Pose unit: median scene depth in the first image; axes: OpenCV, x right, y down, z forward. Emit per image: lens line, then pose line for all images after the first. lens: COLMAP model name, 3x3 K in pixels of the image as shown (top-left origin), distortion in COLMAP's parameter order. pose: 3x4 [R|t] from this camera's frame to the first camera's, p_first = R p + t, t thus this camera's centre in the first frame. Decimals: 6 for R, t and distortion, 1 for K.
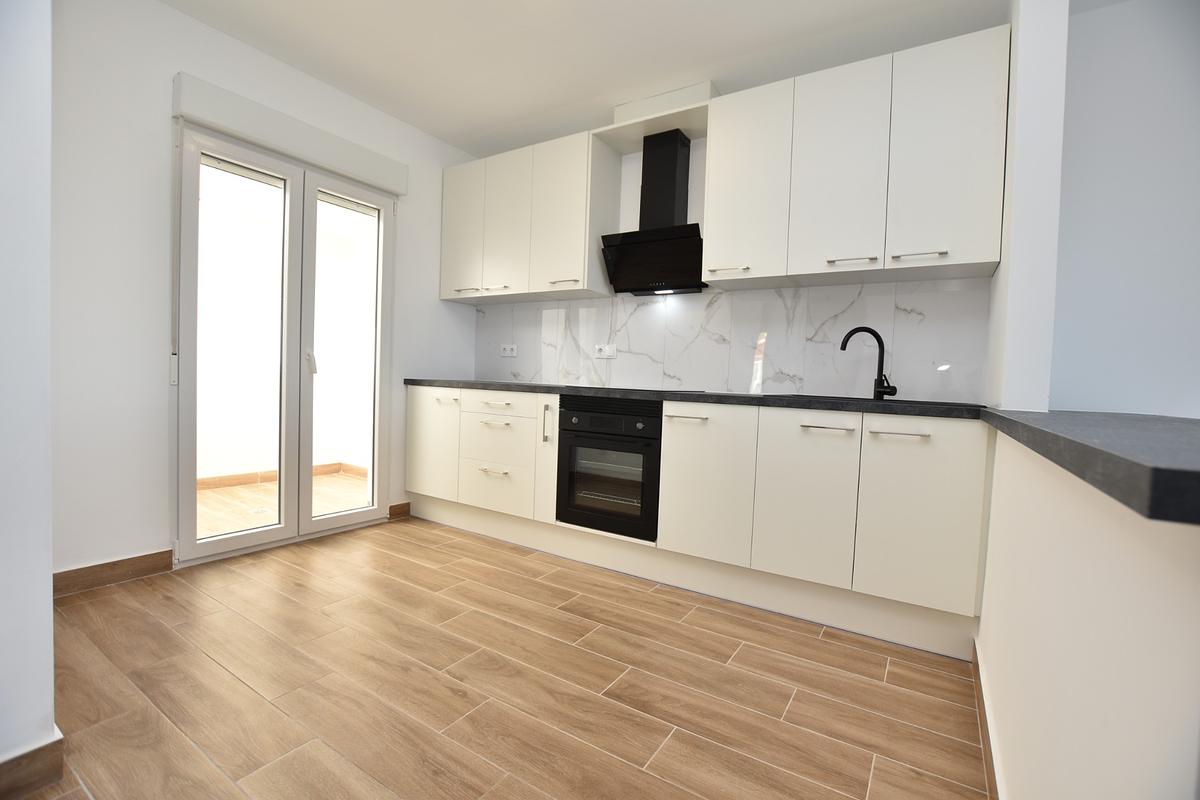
lens RADIAL K [[531.1, 0, 601.4], [0, 531.1, 395.4], [0, 0, 1]] dist [-0.038998, 0.007335]
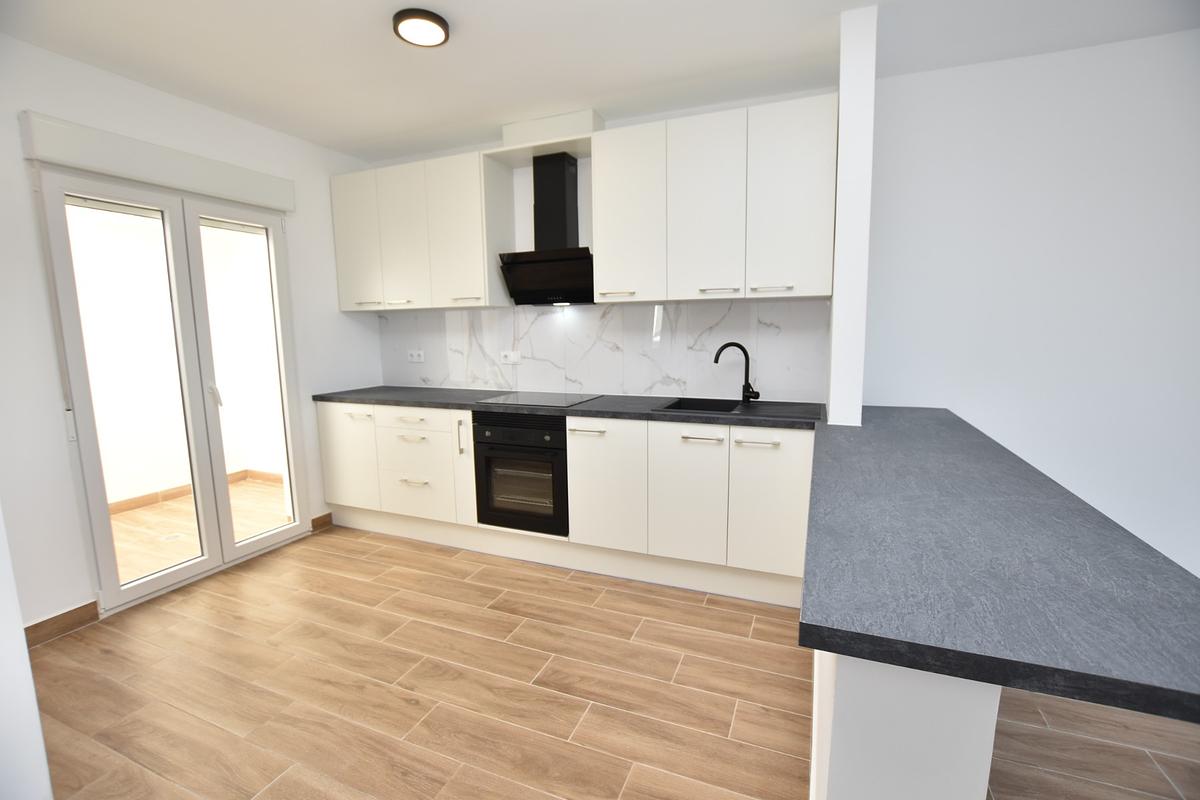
lens RADIAL K [[531.1, 0, 601.4], [0, 531.1, 395.4], [0, 0, 1]] dist [-0.038998, 0.007335]
pose [[0.983092, -0.074687, 0.167187, 0.004256], [0.058141, 0.993108, 0.101770, -0.148766], [-0.173635, -0.090329, 0.980659, -0.121365]]
